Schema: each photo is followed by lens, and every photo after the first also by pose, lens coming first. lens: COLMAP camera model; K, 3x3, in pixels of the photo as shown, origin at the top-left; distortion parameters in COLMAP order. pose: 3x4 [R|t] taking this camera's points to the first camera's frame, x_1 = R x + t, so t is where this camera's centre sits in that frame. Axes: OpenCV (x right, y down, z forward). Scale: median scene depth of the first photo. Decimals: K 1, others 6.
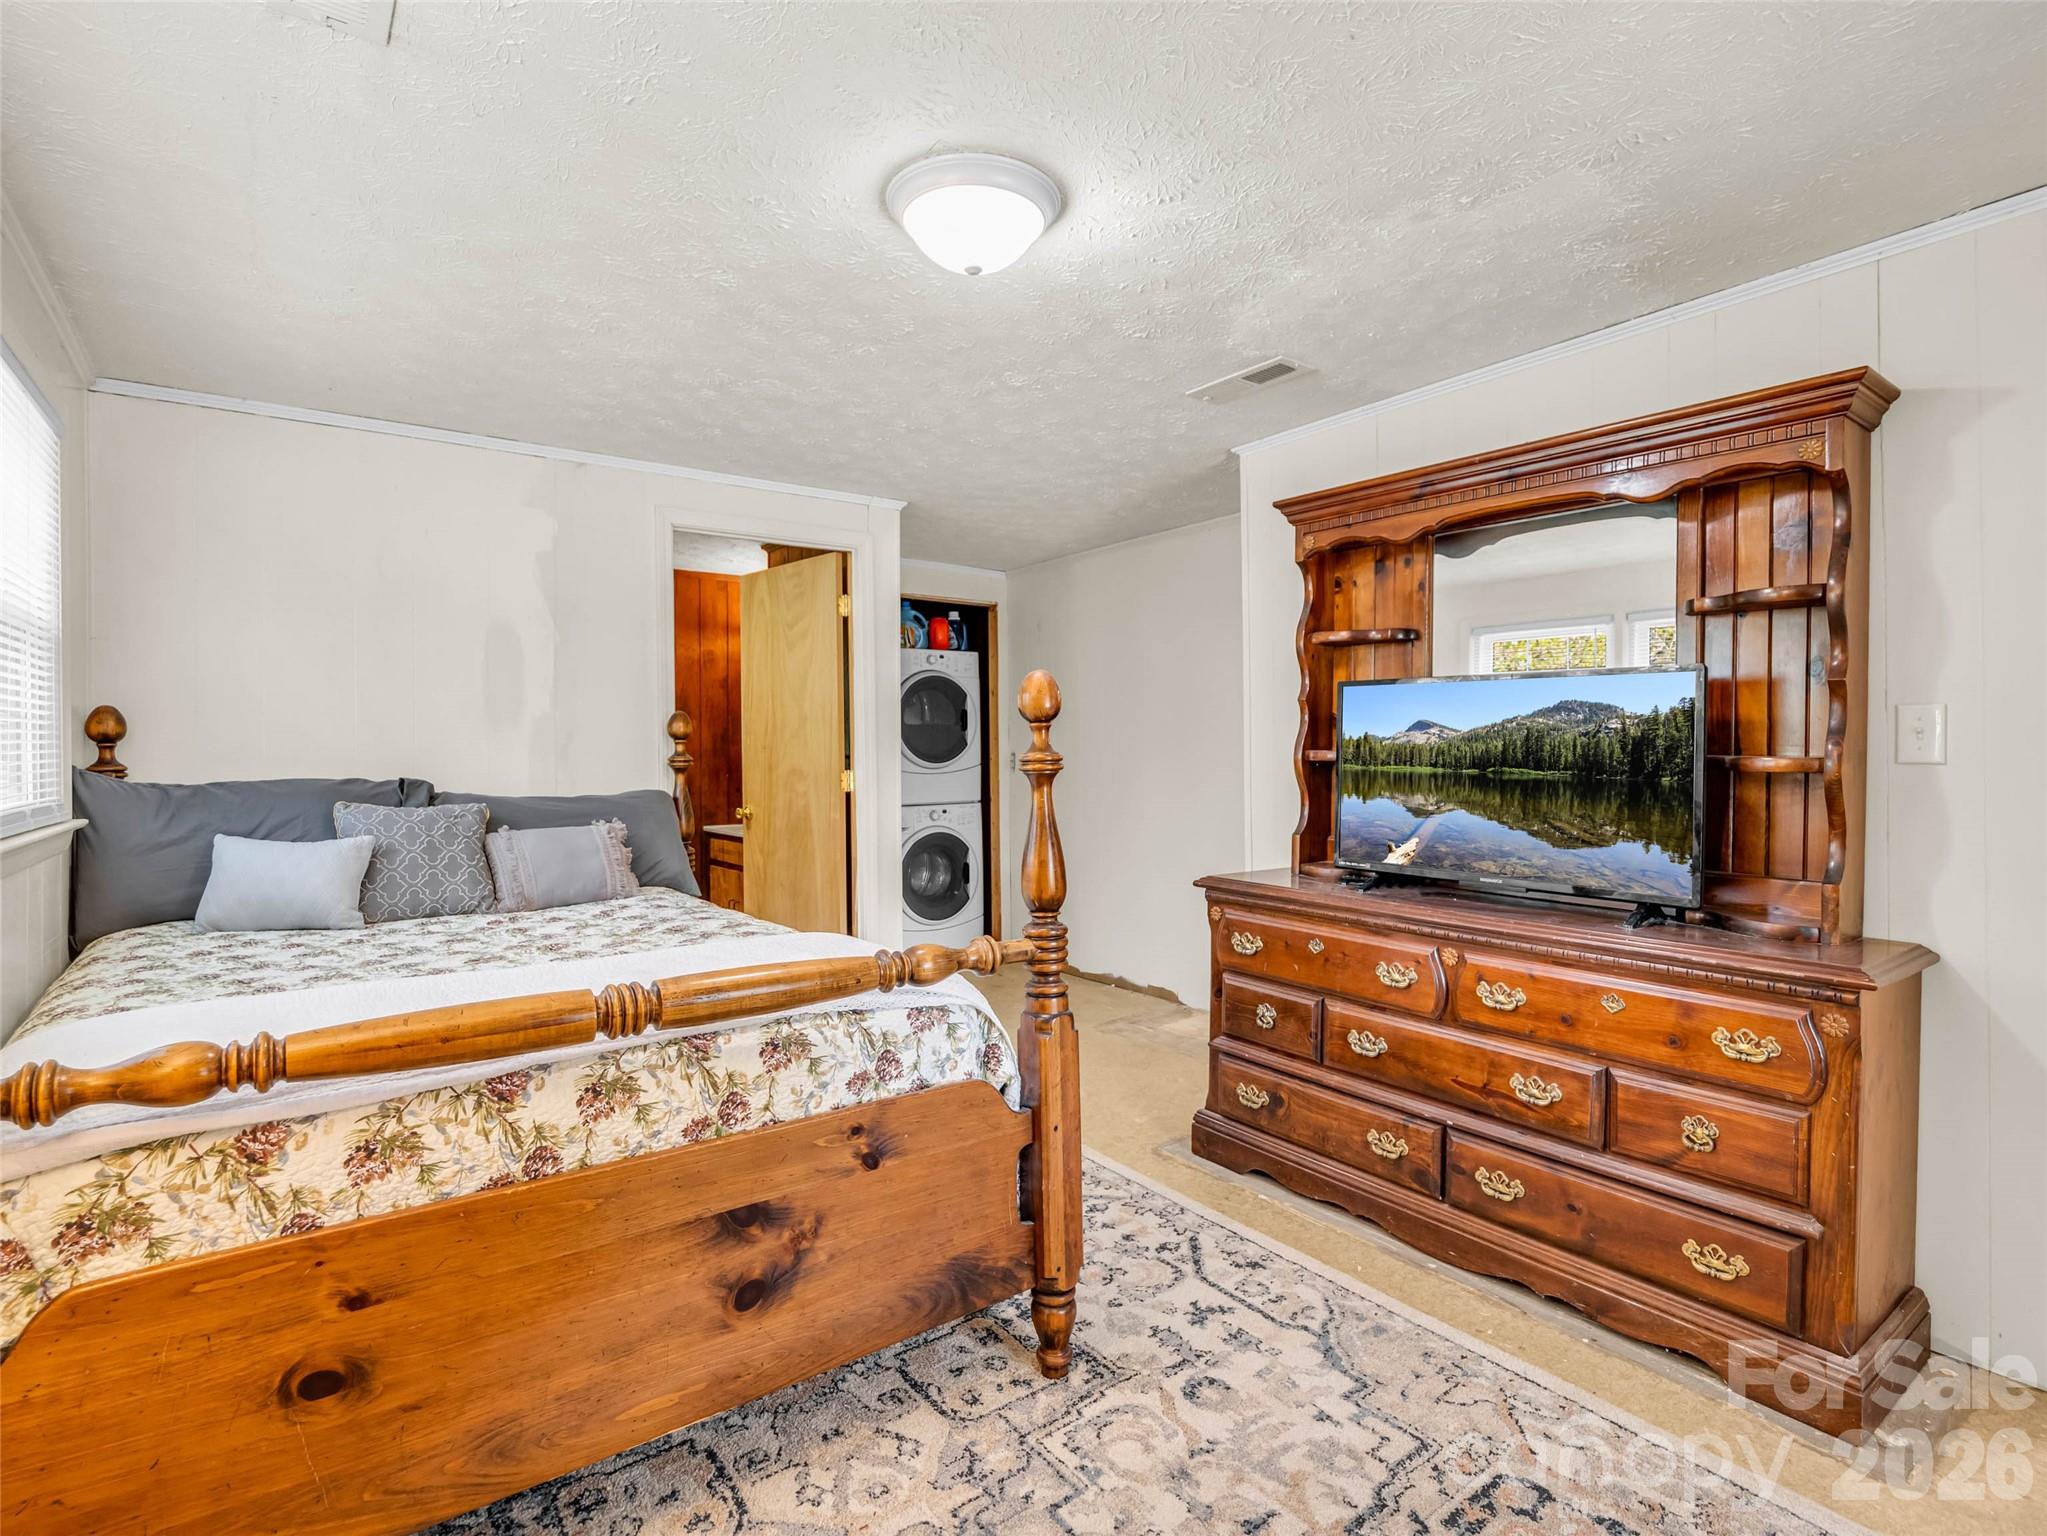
lens RADIAL K [[1017.0, 0, 1023.8], [0, 1017.0, 758.4], [0, 0, 1]] dist [-0.005468, -0.001827]
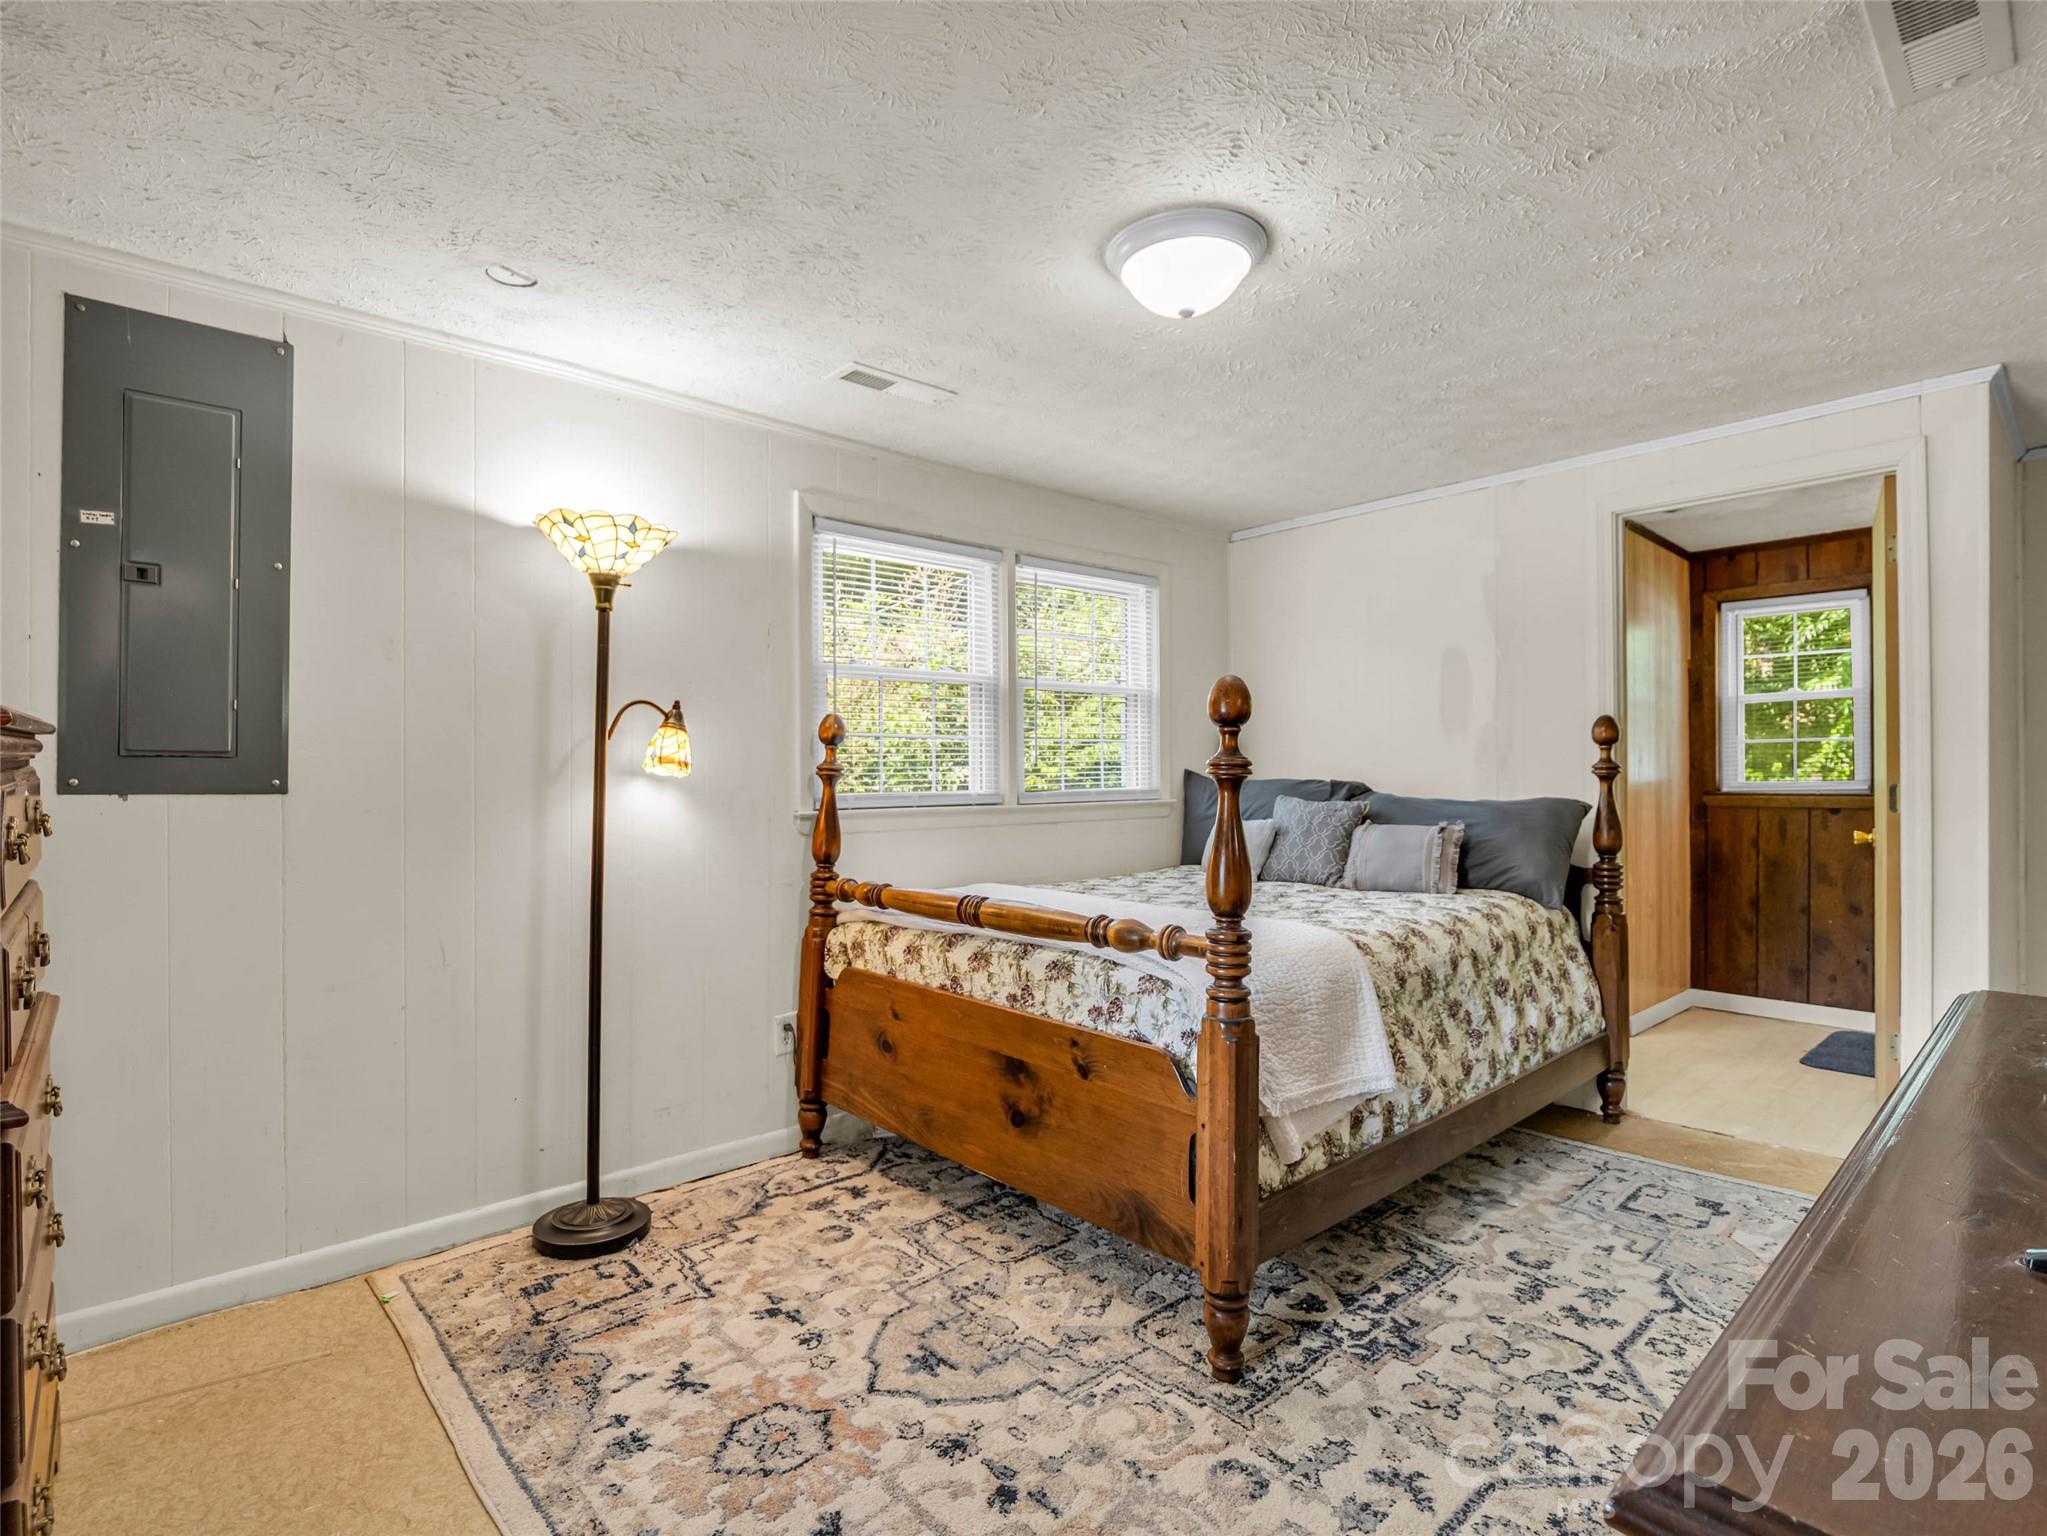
lens RADIAL K [[1026.4, 0, 1025.8], [0, 1026.4, 779.9], [0, 0, 1]] dist [-0.014452, -0.000237]
pose [[0.097404, 0.015465, -0.995125, 1.110850], [-0.006489, 0.999868, 0.014904, 0.004279], [0.995224, 0.005005, 0.097492, 0.778960]]
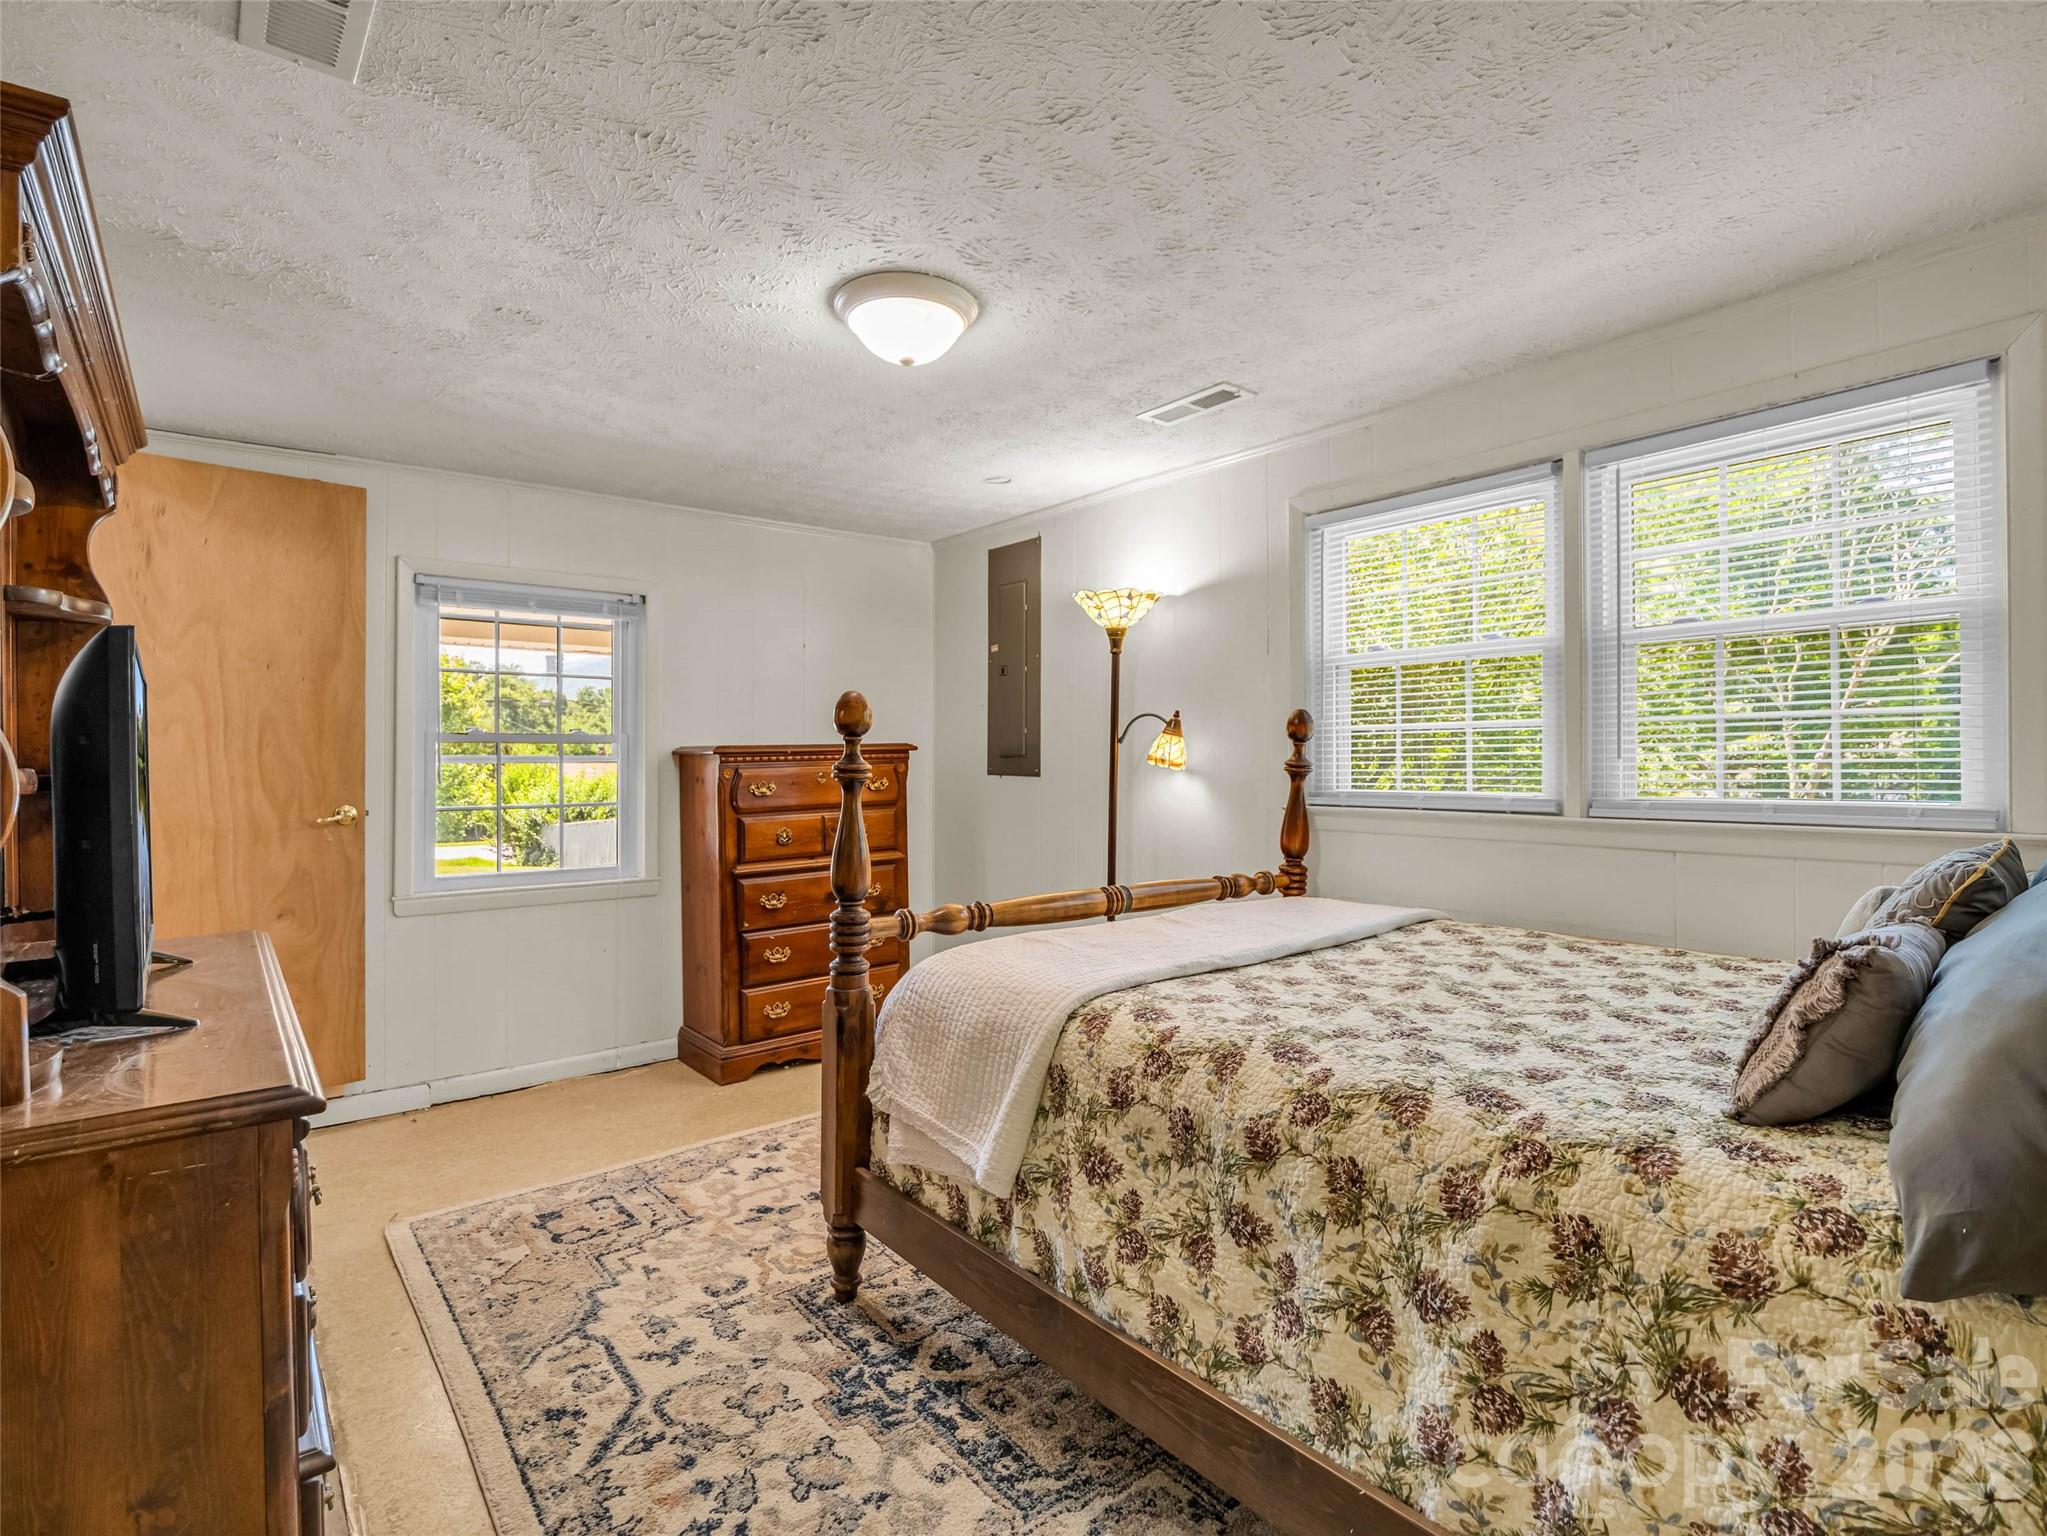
lens RADIAL K [[1017.0, 0, 1023.8], [0, 1017.0, 758.4], [0, 0, 1]] dist [-0.005468, -0.001827]
pose [[-0.999393, 0.013816, -0.031970, -0.159144], [0.013537, 0.999869, 0.008928, -0.019745], [0.032089, 0.008490, -0.999449, 2.394314]]
